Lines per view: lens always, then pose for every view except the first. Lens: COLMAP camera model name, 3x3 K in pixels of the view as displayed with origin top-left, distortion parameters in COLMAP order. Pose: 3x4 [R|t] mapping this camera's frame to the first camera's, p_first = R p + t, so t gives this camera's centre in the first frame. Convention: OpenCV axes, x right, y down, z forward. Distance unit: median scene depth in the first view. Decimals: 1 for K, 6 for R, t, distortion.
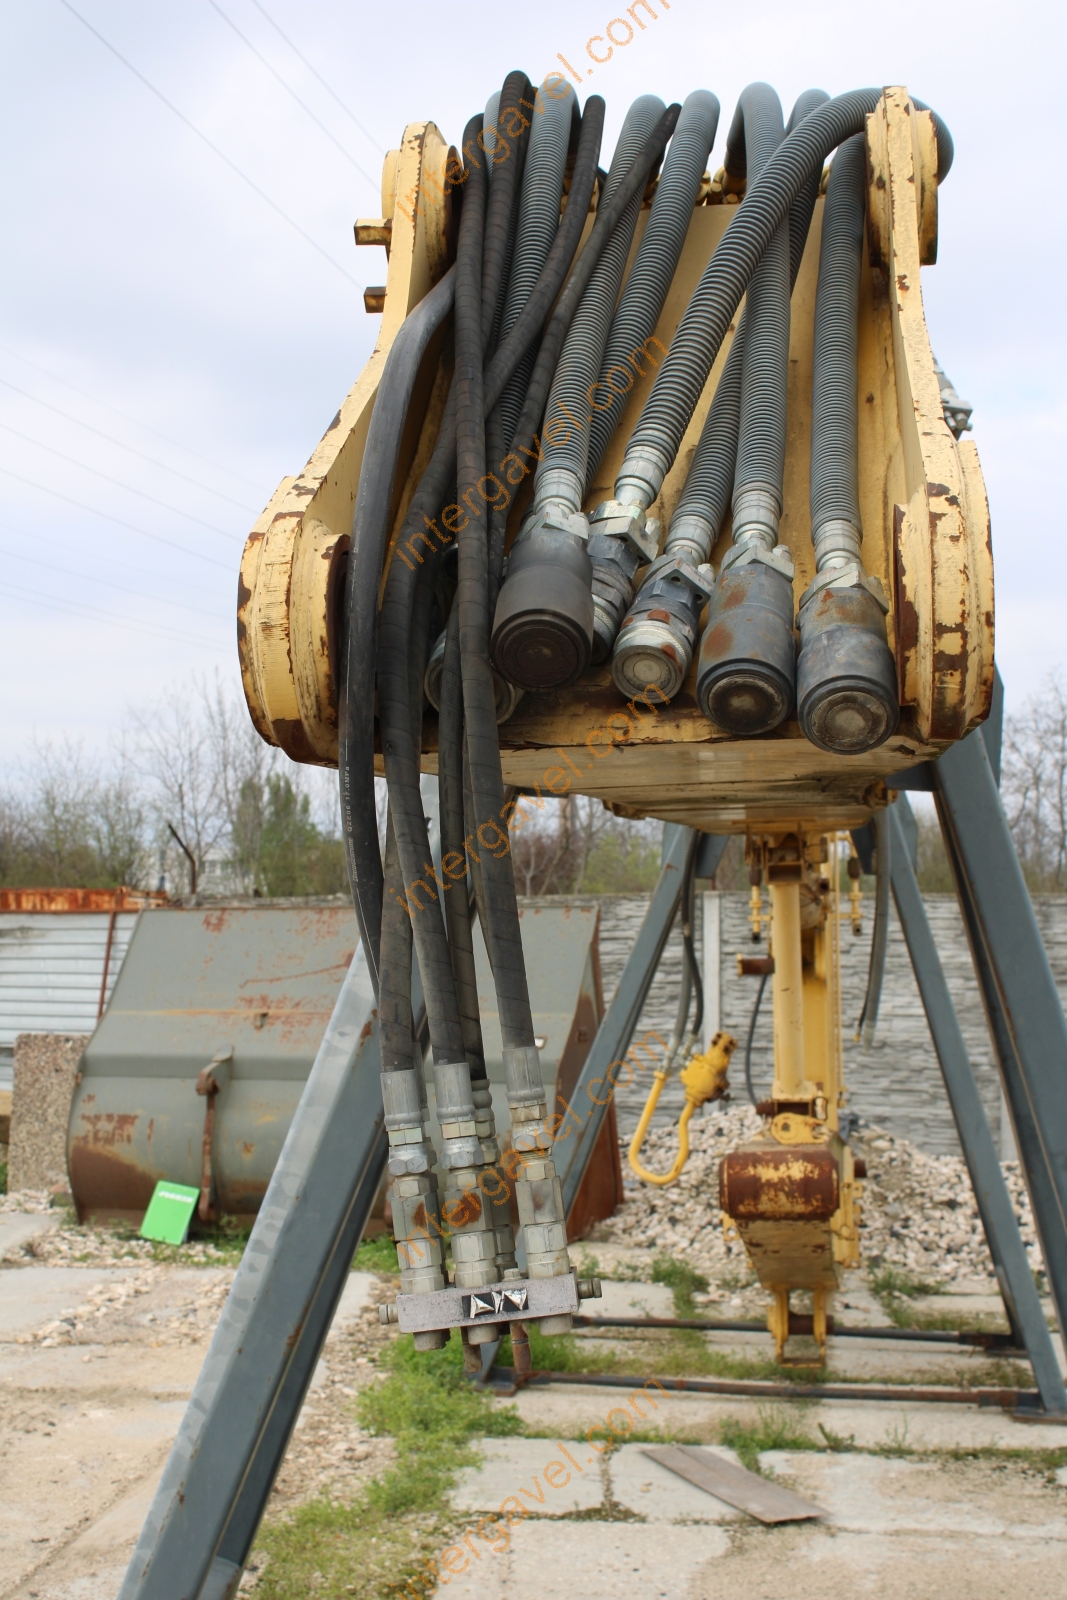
lens RADIAL K [[2162.6, 0, 533.5], [0, 2162.6, 800.0], [0, 0, 1]] dist [-0.028802, -0.047808]
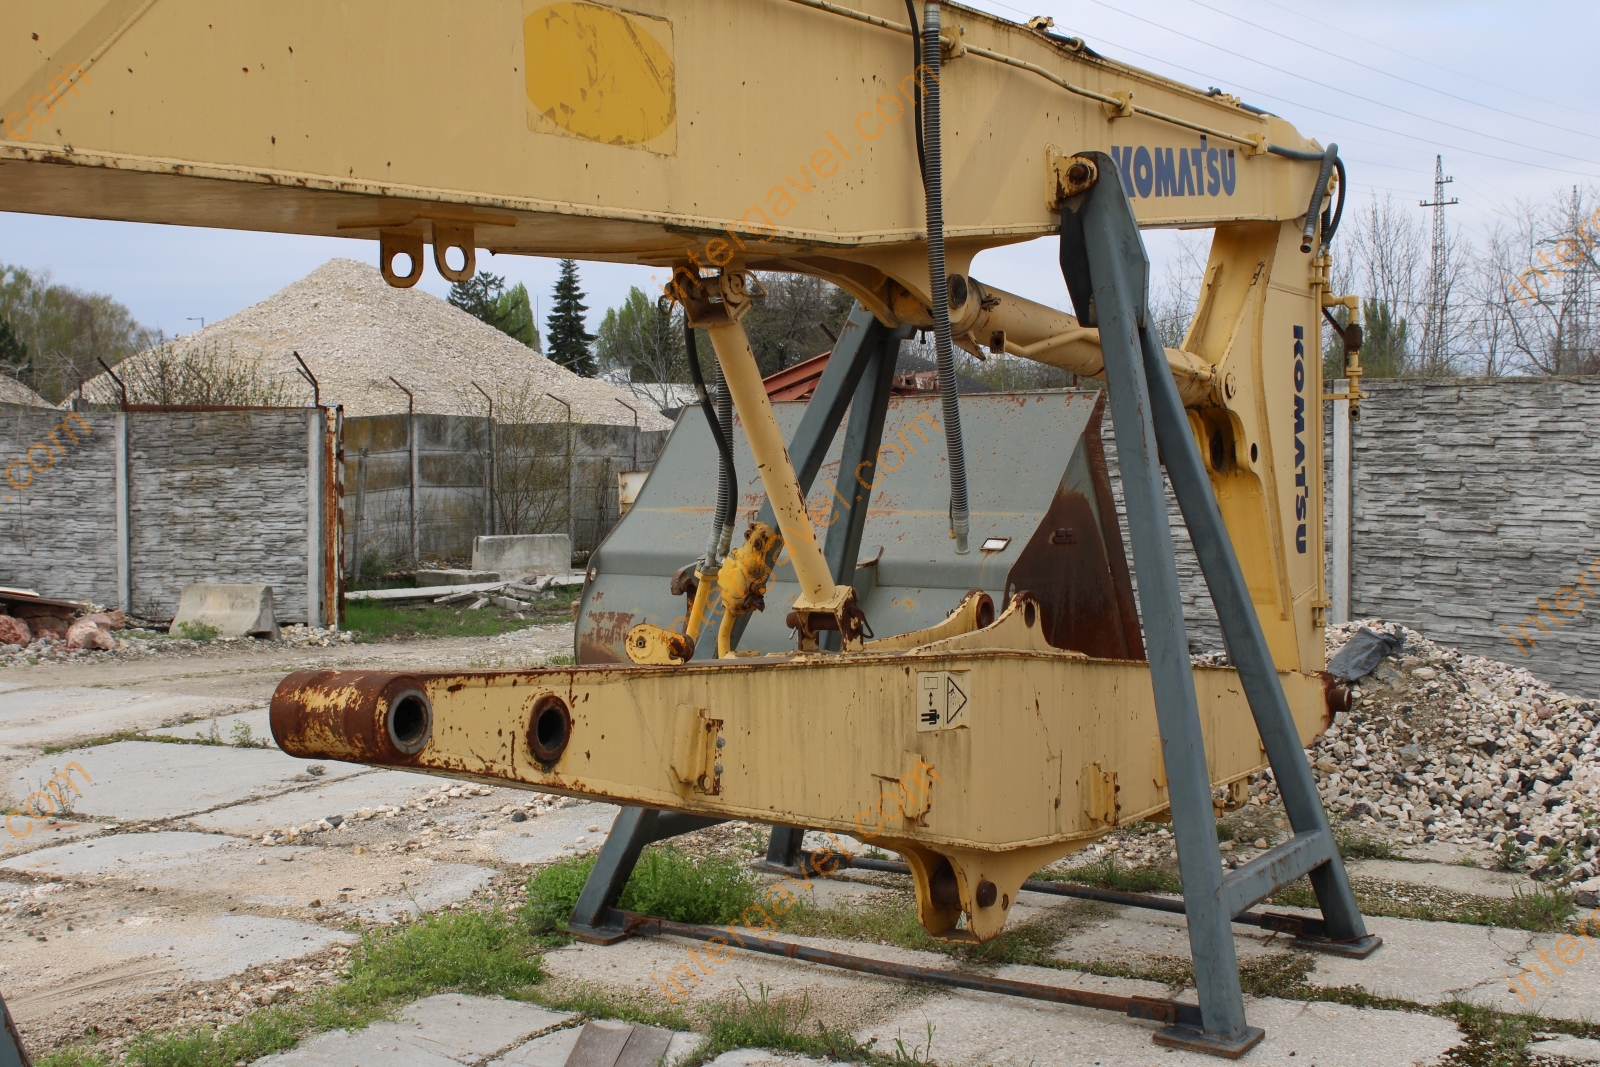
lens RADIAL K [[1998.3, 0, 796.0], [0, 1998.3, 483.9], [0, 0, 1]] dist [-0.097212, 0.058140]
pose [[0.914557, 0.001317, -0.404455, 0.249973], [0.029516, 0.997111, 0.069988, 0.026984], [0.403379, -0.075946, 0.911876, 0.215212]]
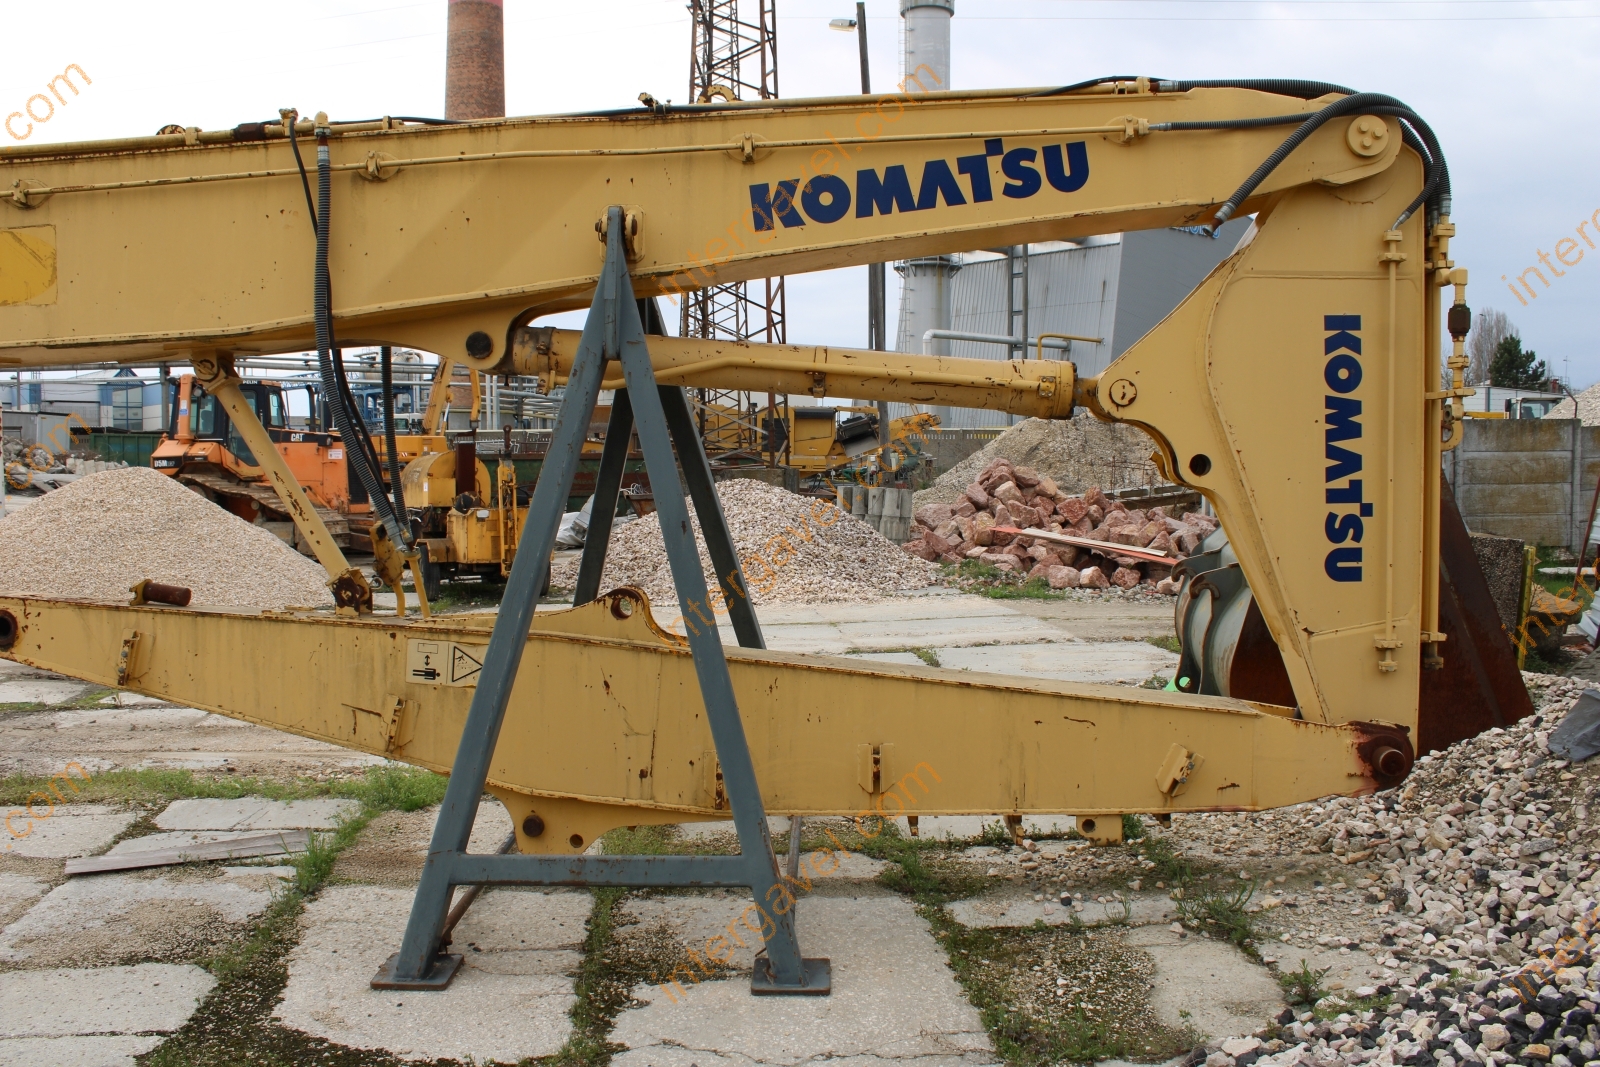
lens RADIAL K [[1337.2, 0, 789.7], [0, 1337.2, 510.9], [0, 0, 1]] dist [-0.164354, 0.134733]
pose [[0.100692, 0.032538, -0.994385, 0.502071], [0.072382, 0.996577, 0.039939, 0.056653], [0.992281, -0.075997, 0.097992, 0.721063]]
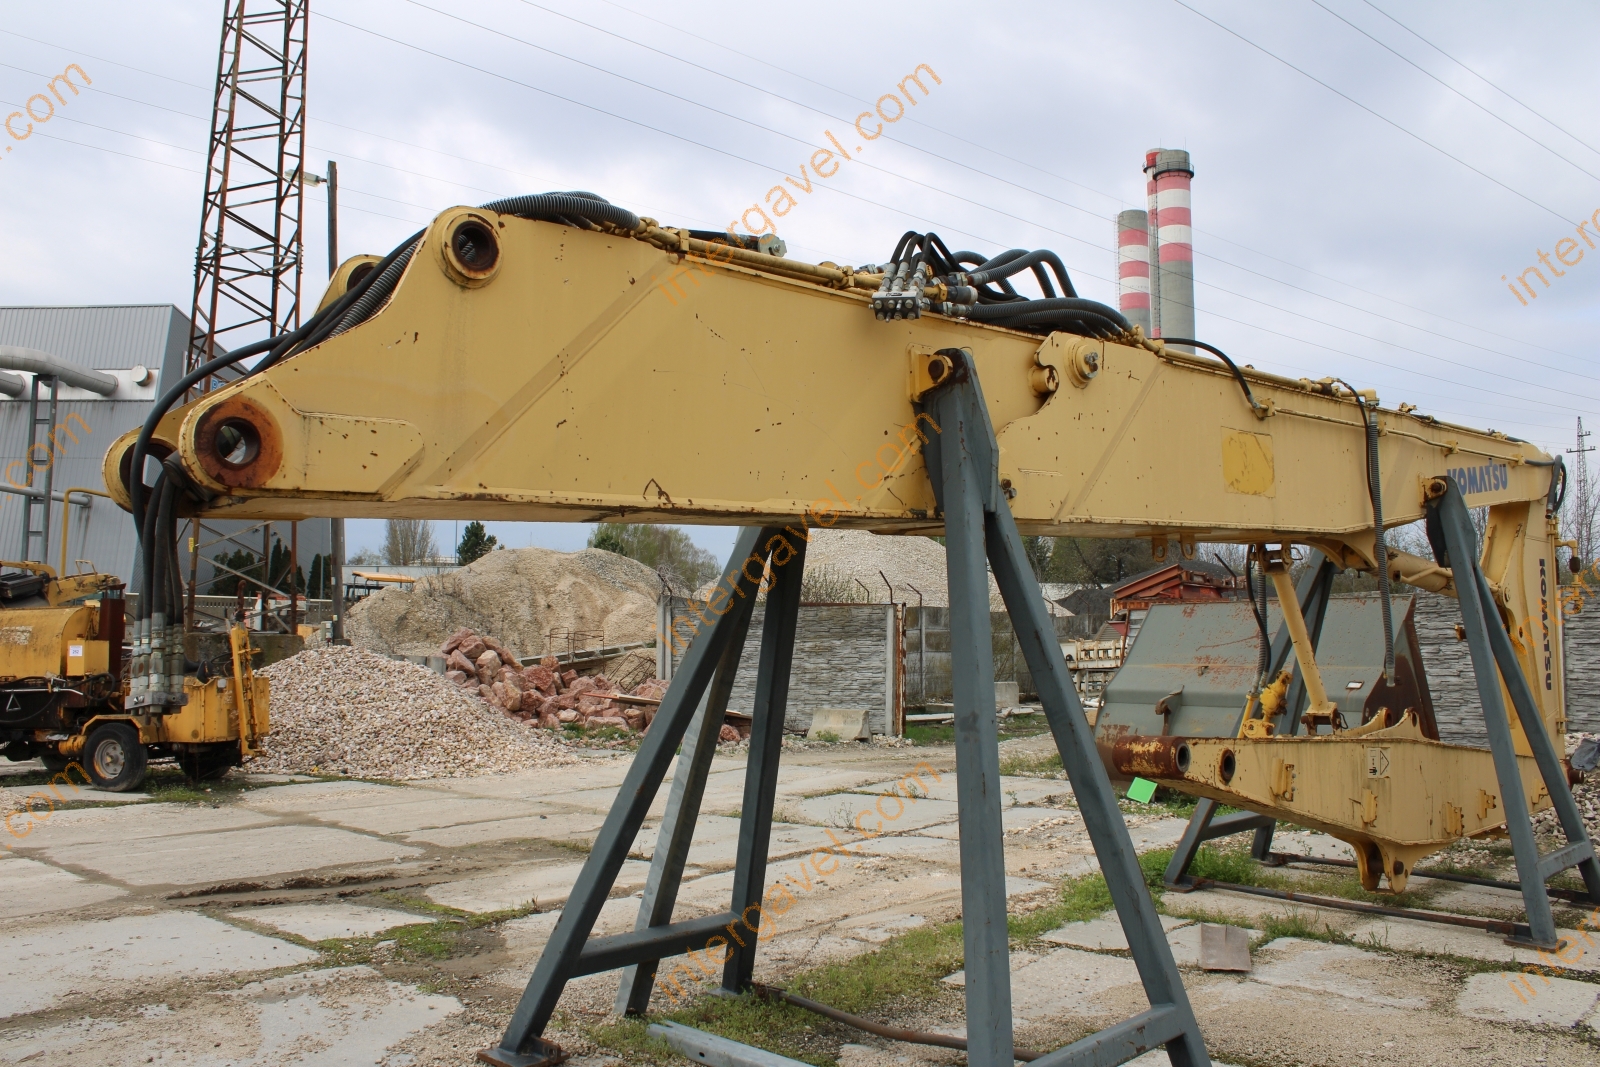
lens RADIAL K [[1337.2, 0, 789.7], [0, 1337.2, 510.9], [0, 0, 1]] dist [-0.164354, 0.134733]
pose [[0.791712, -0.055632, -0.608356, 0.244233], [0.037879, 0.998399, -0.042005, 0.011761], [0.609719, 0.010212, 0.792552, 0.020630]]
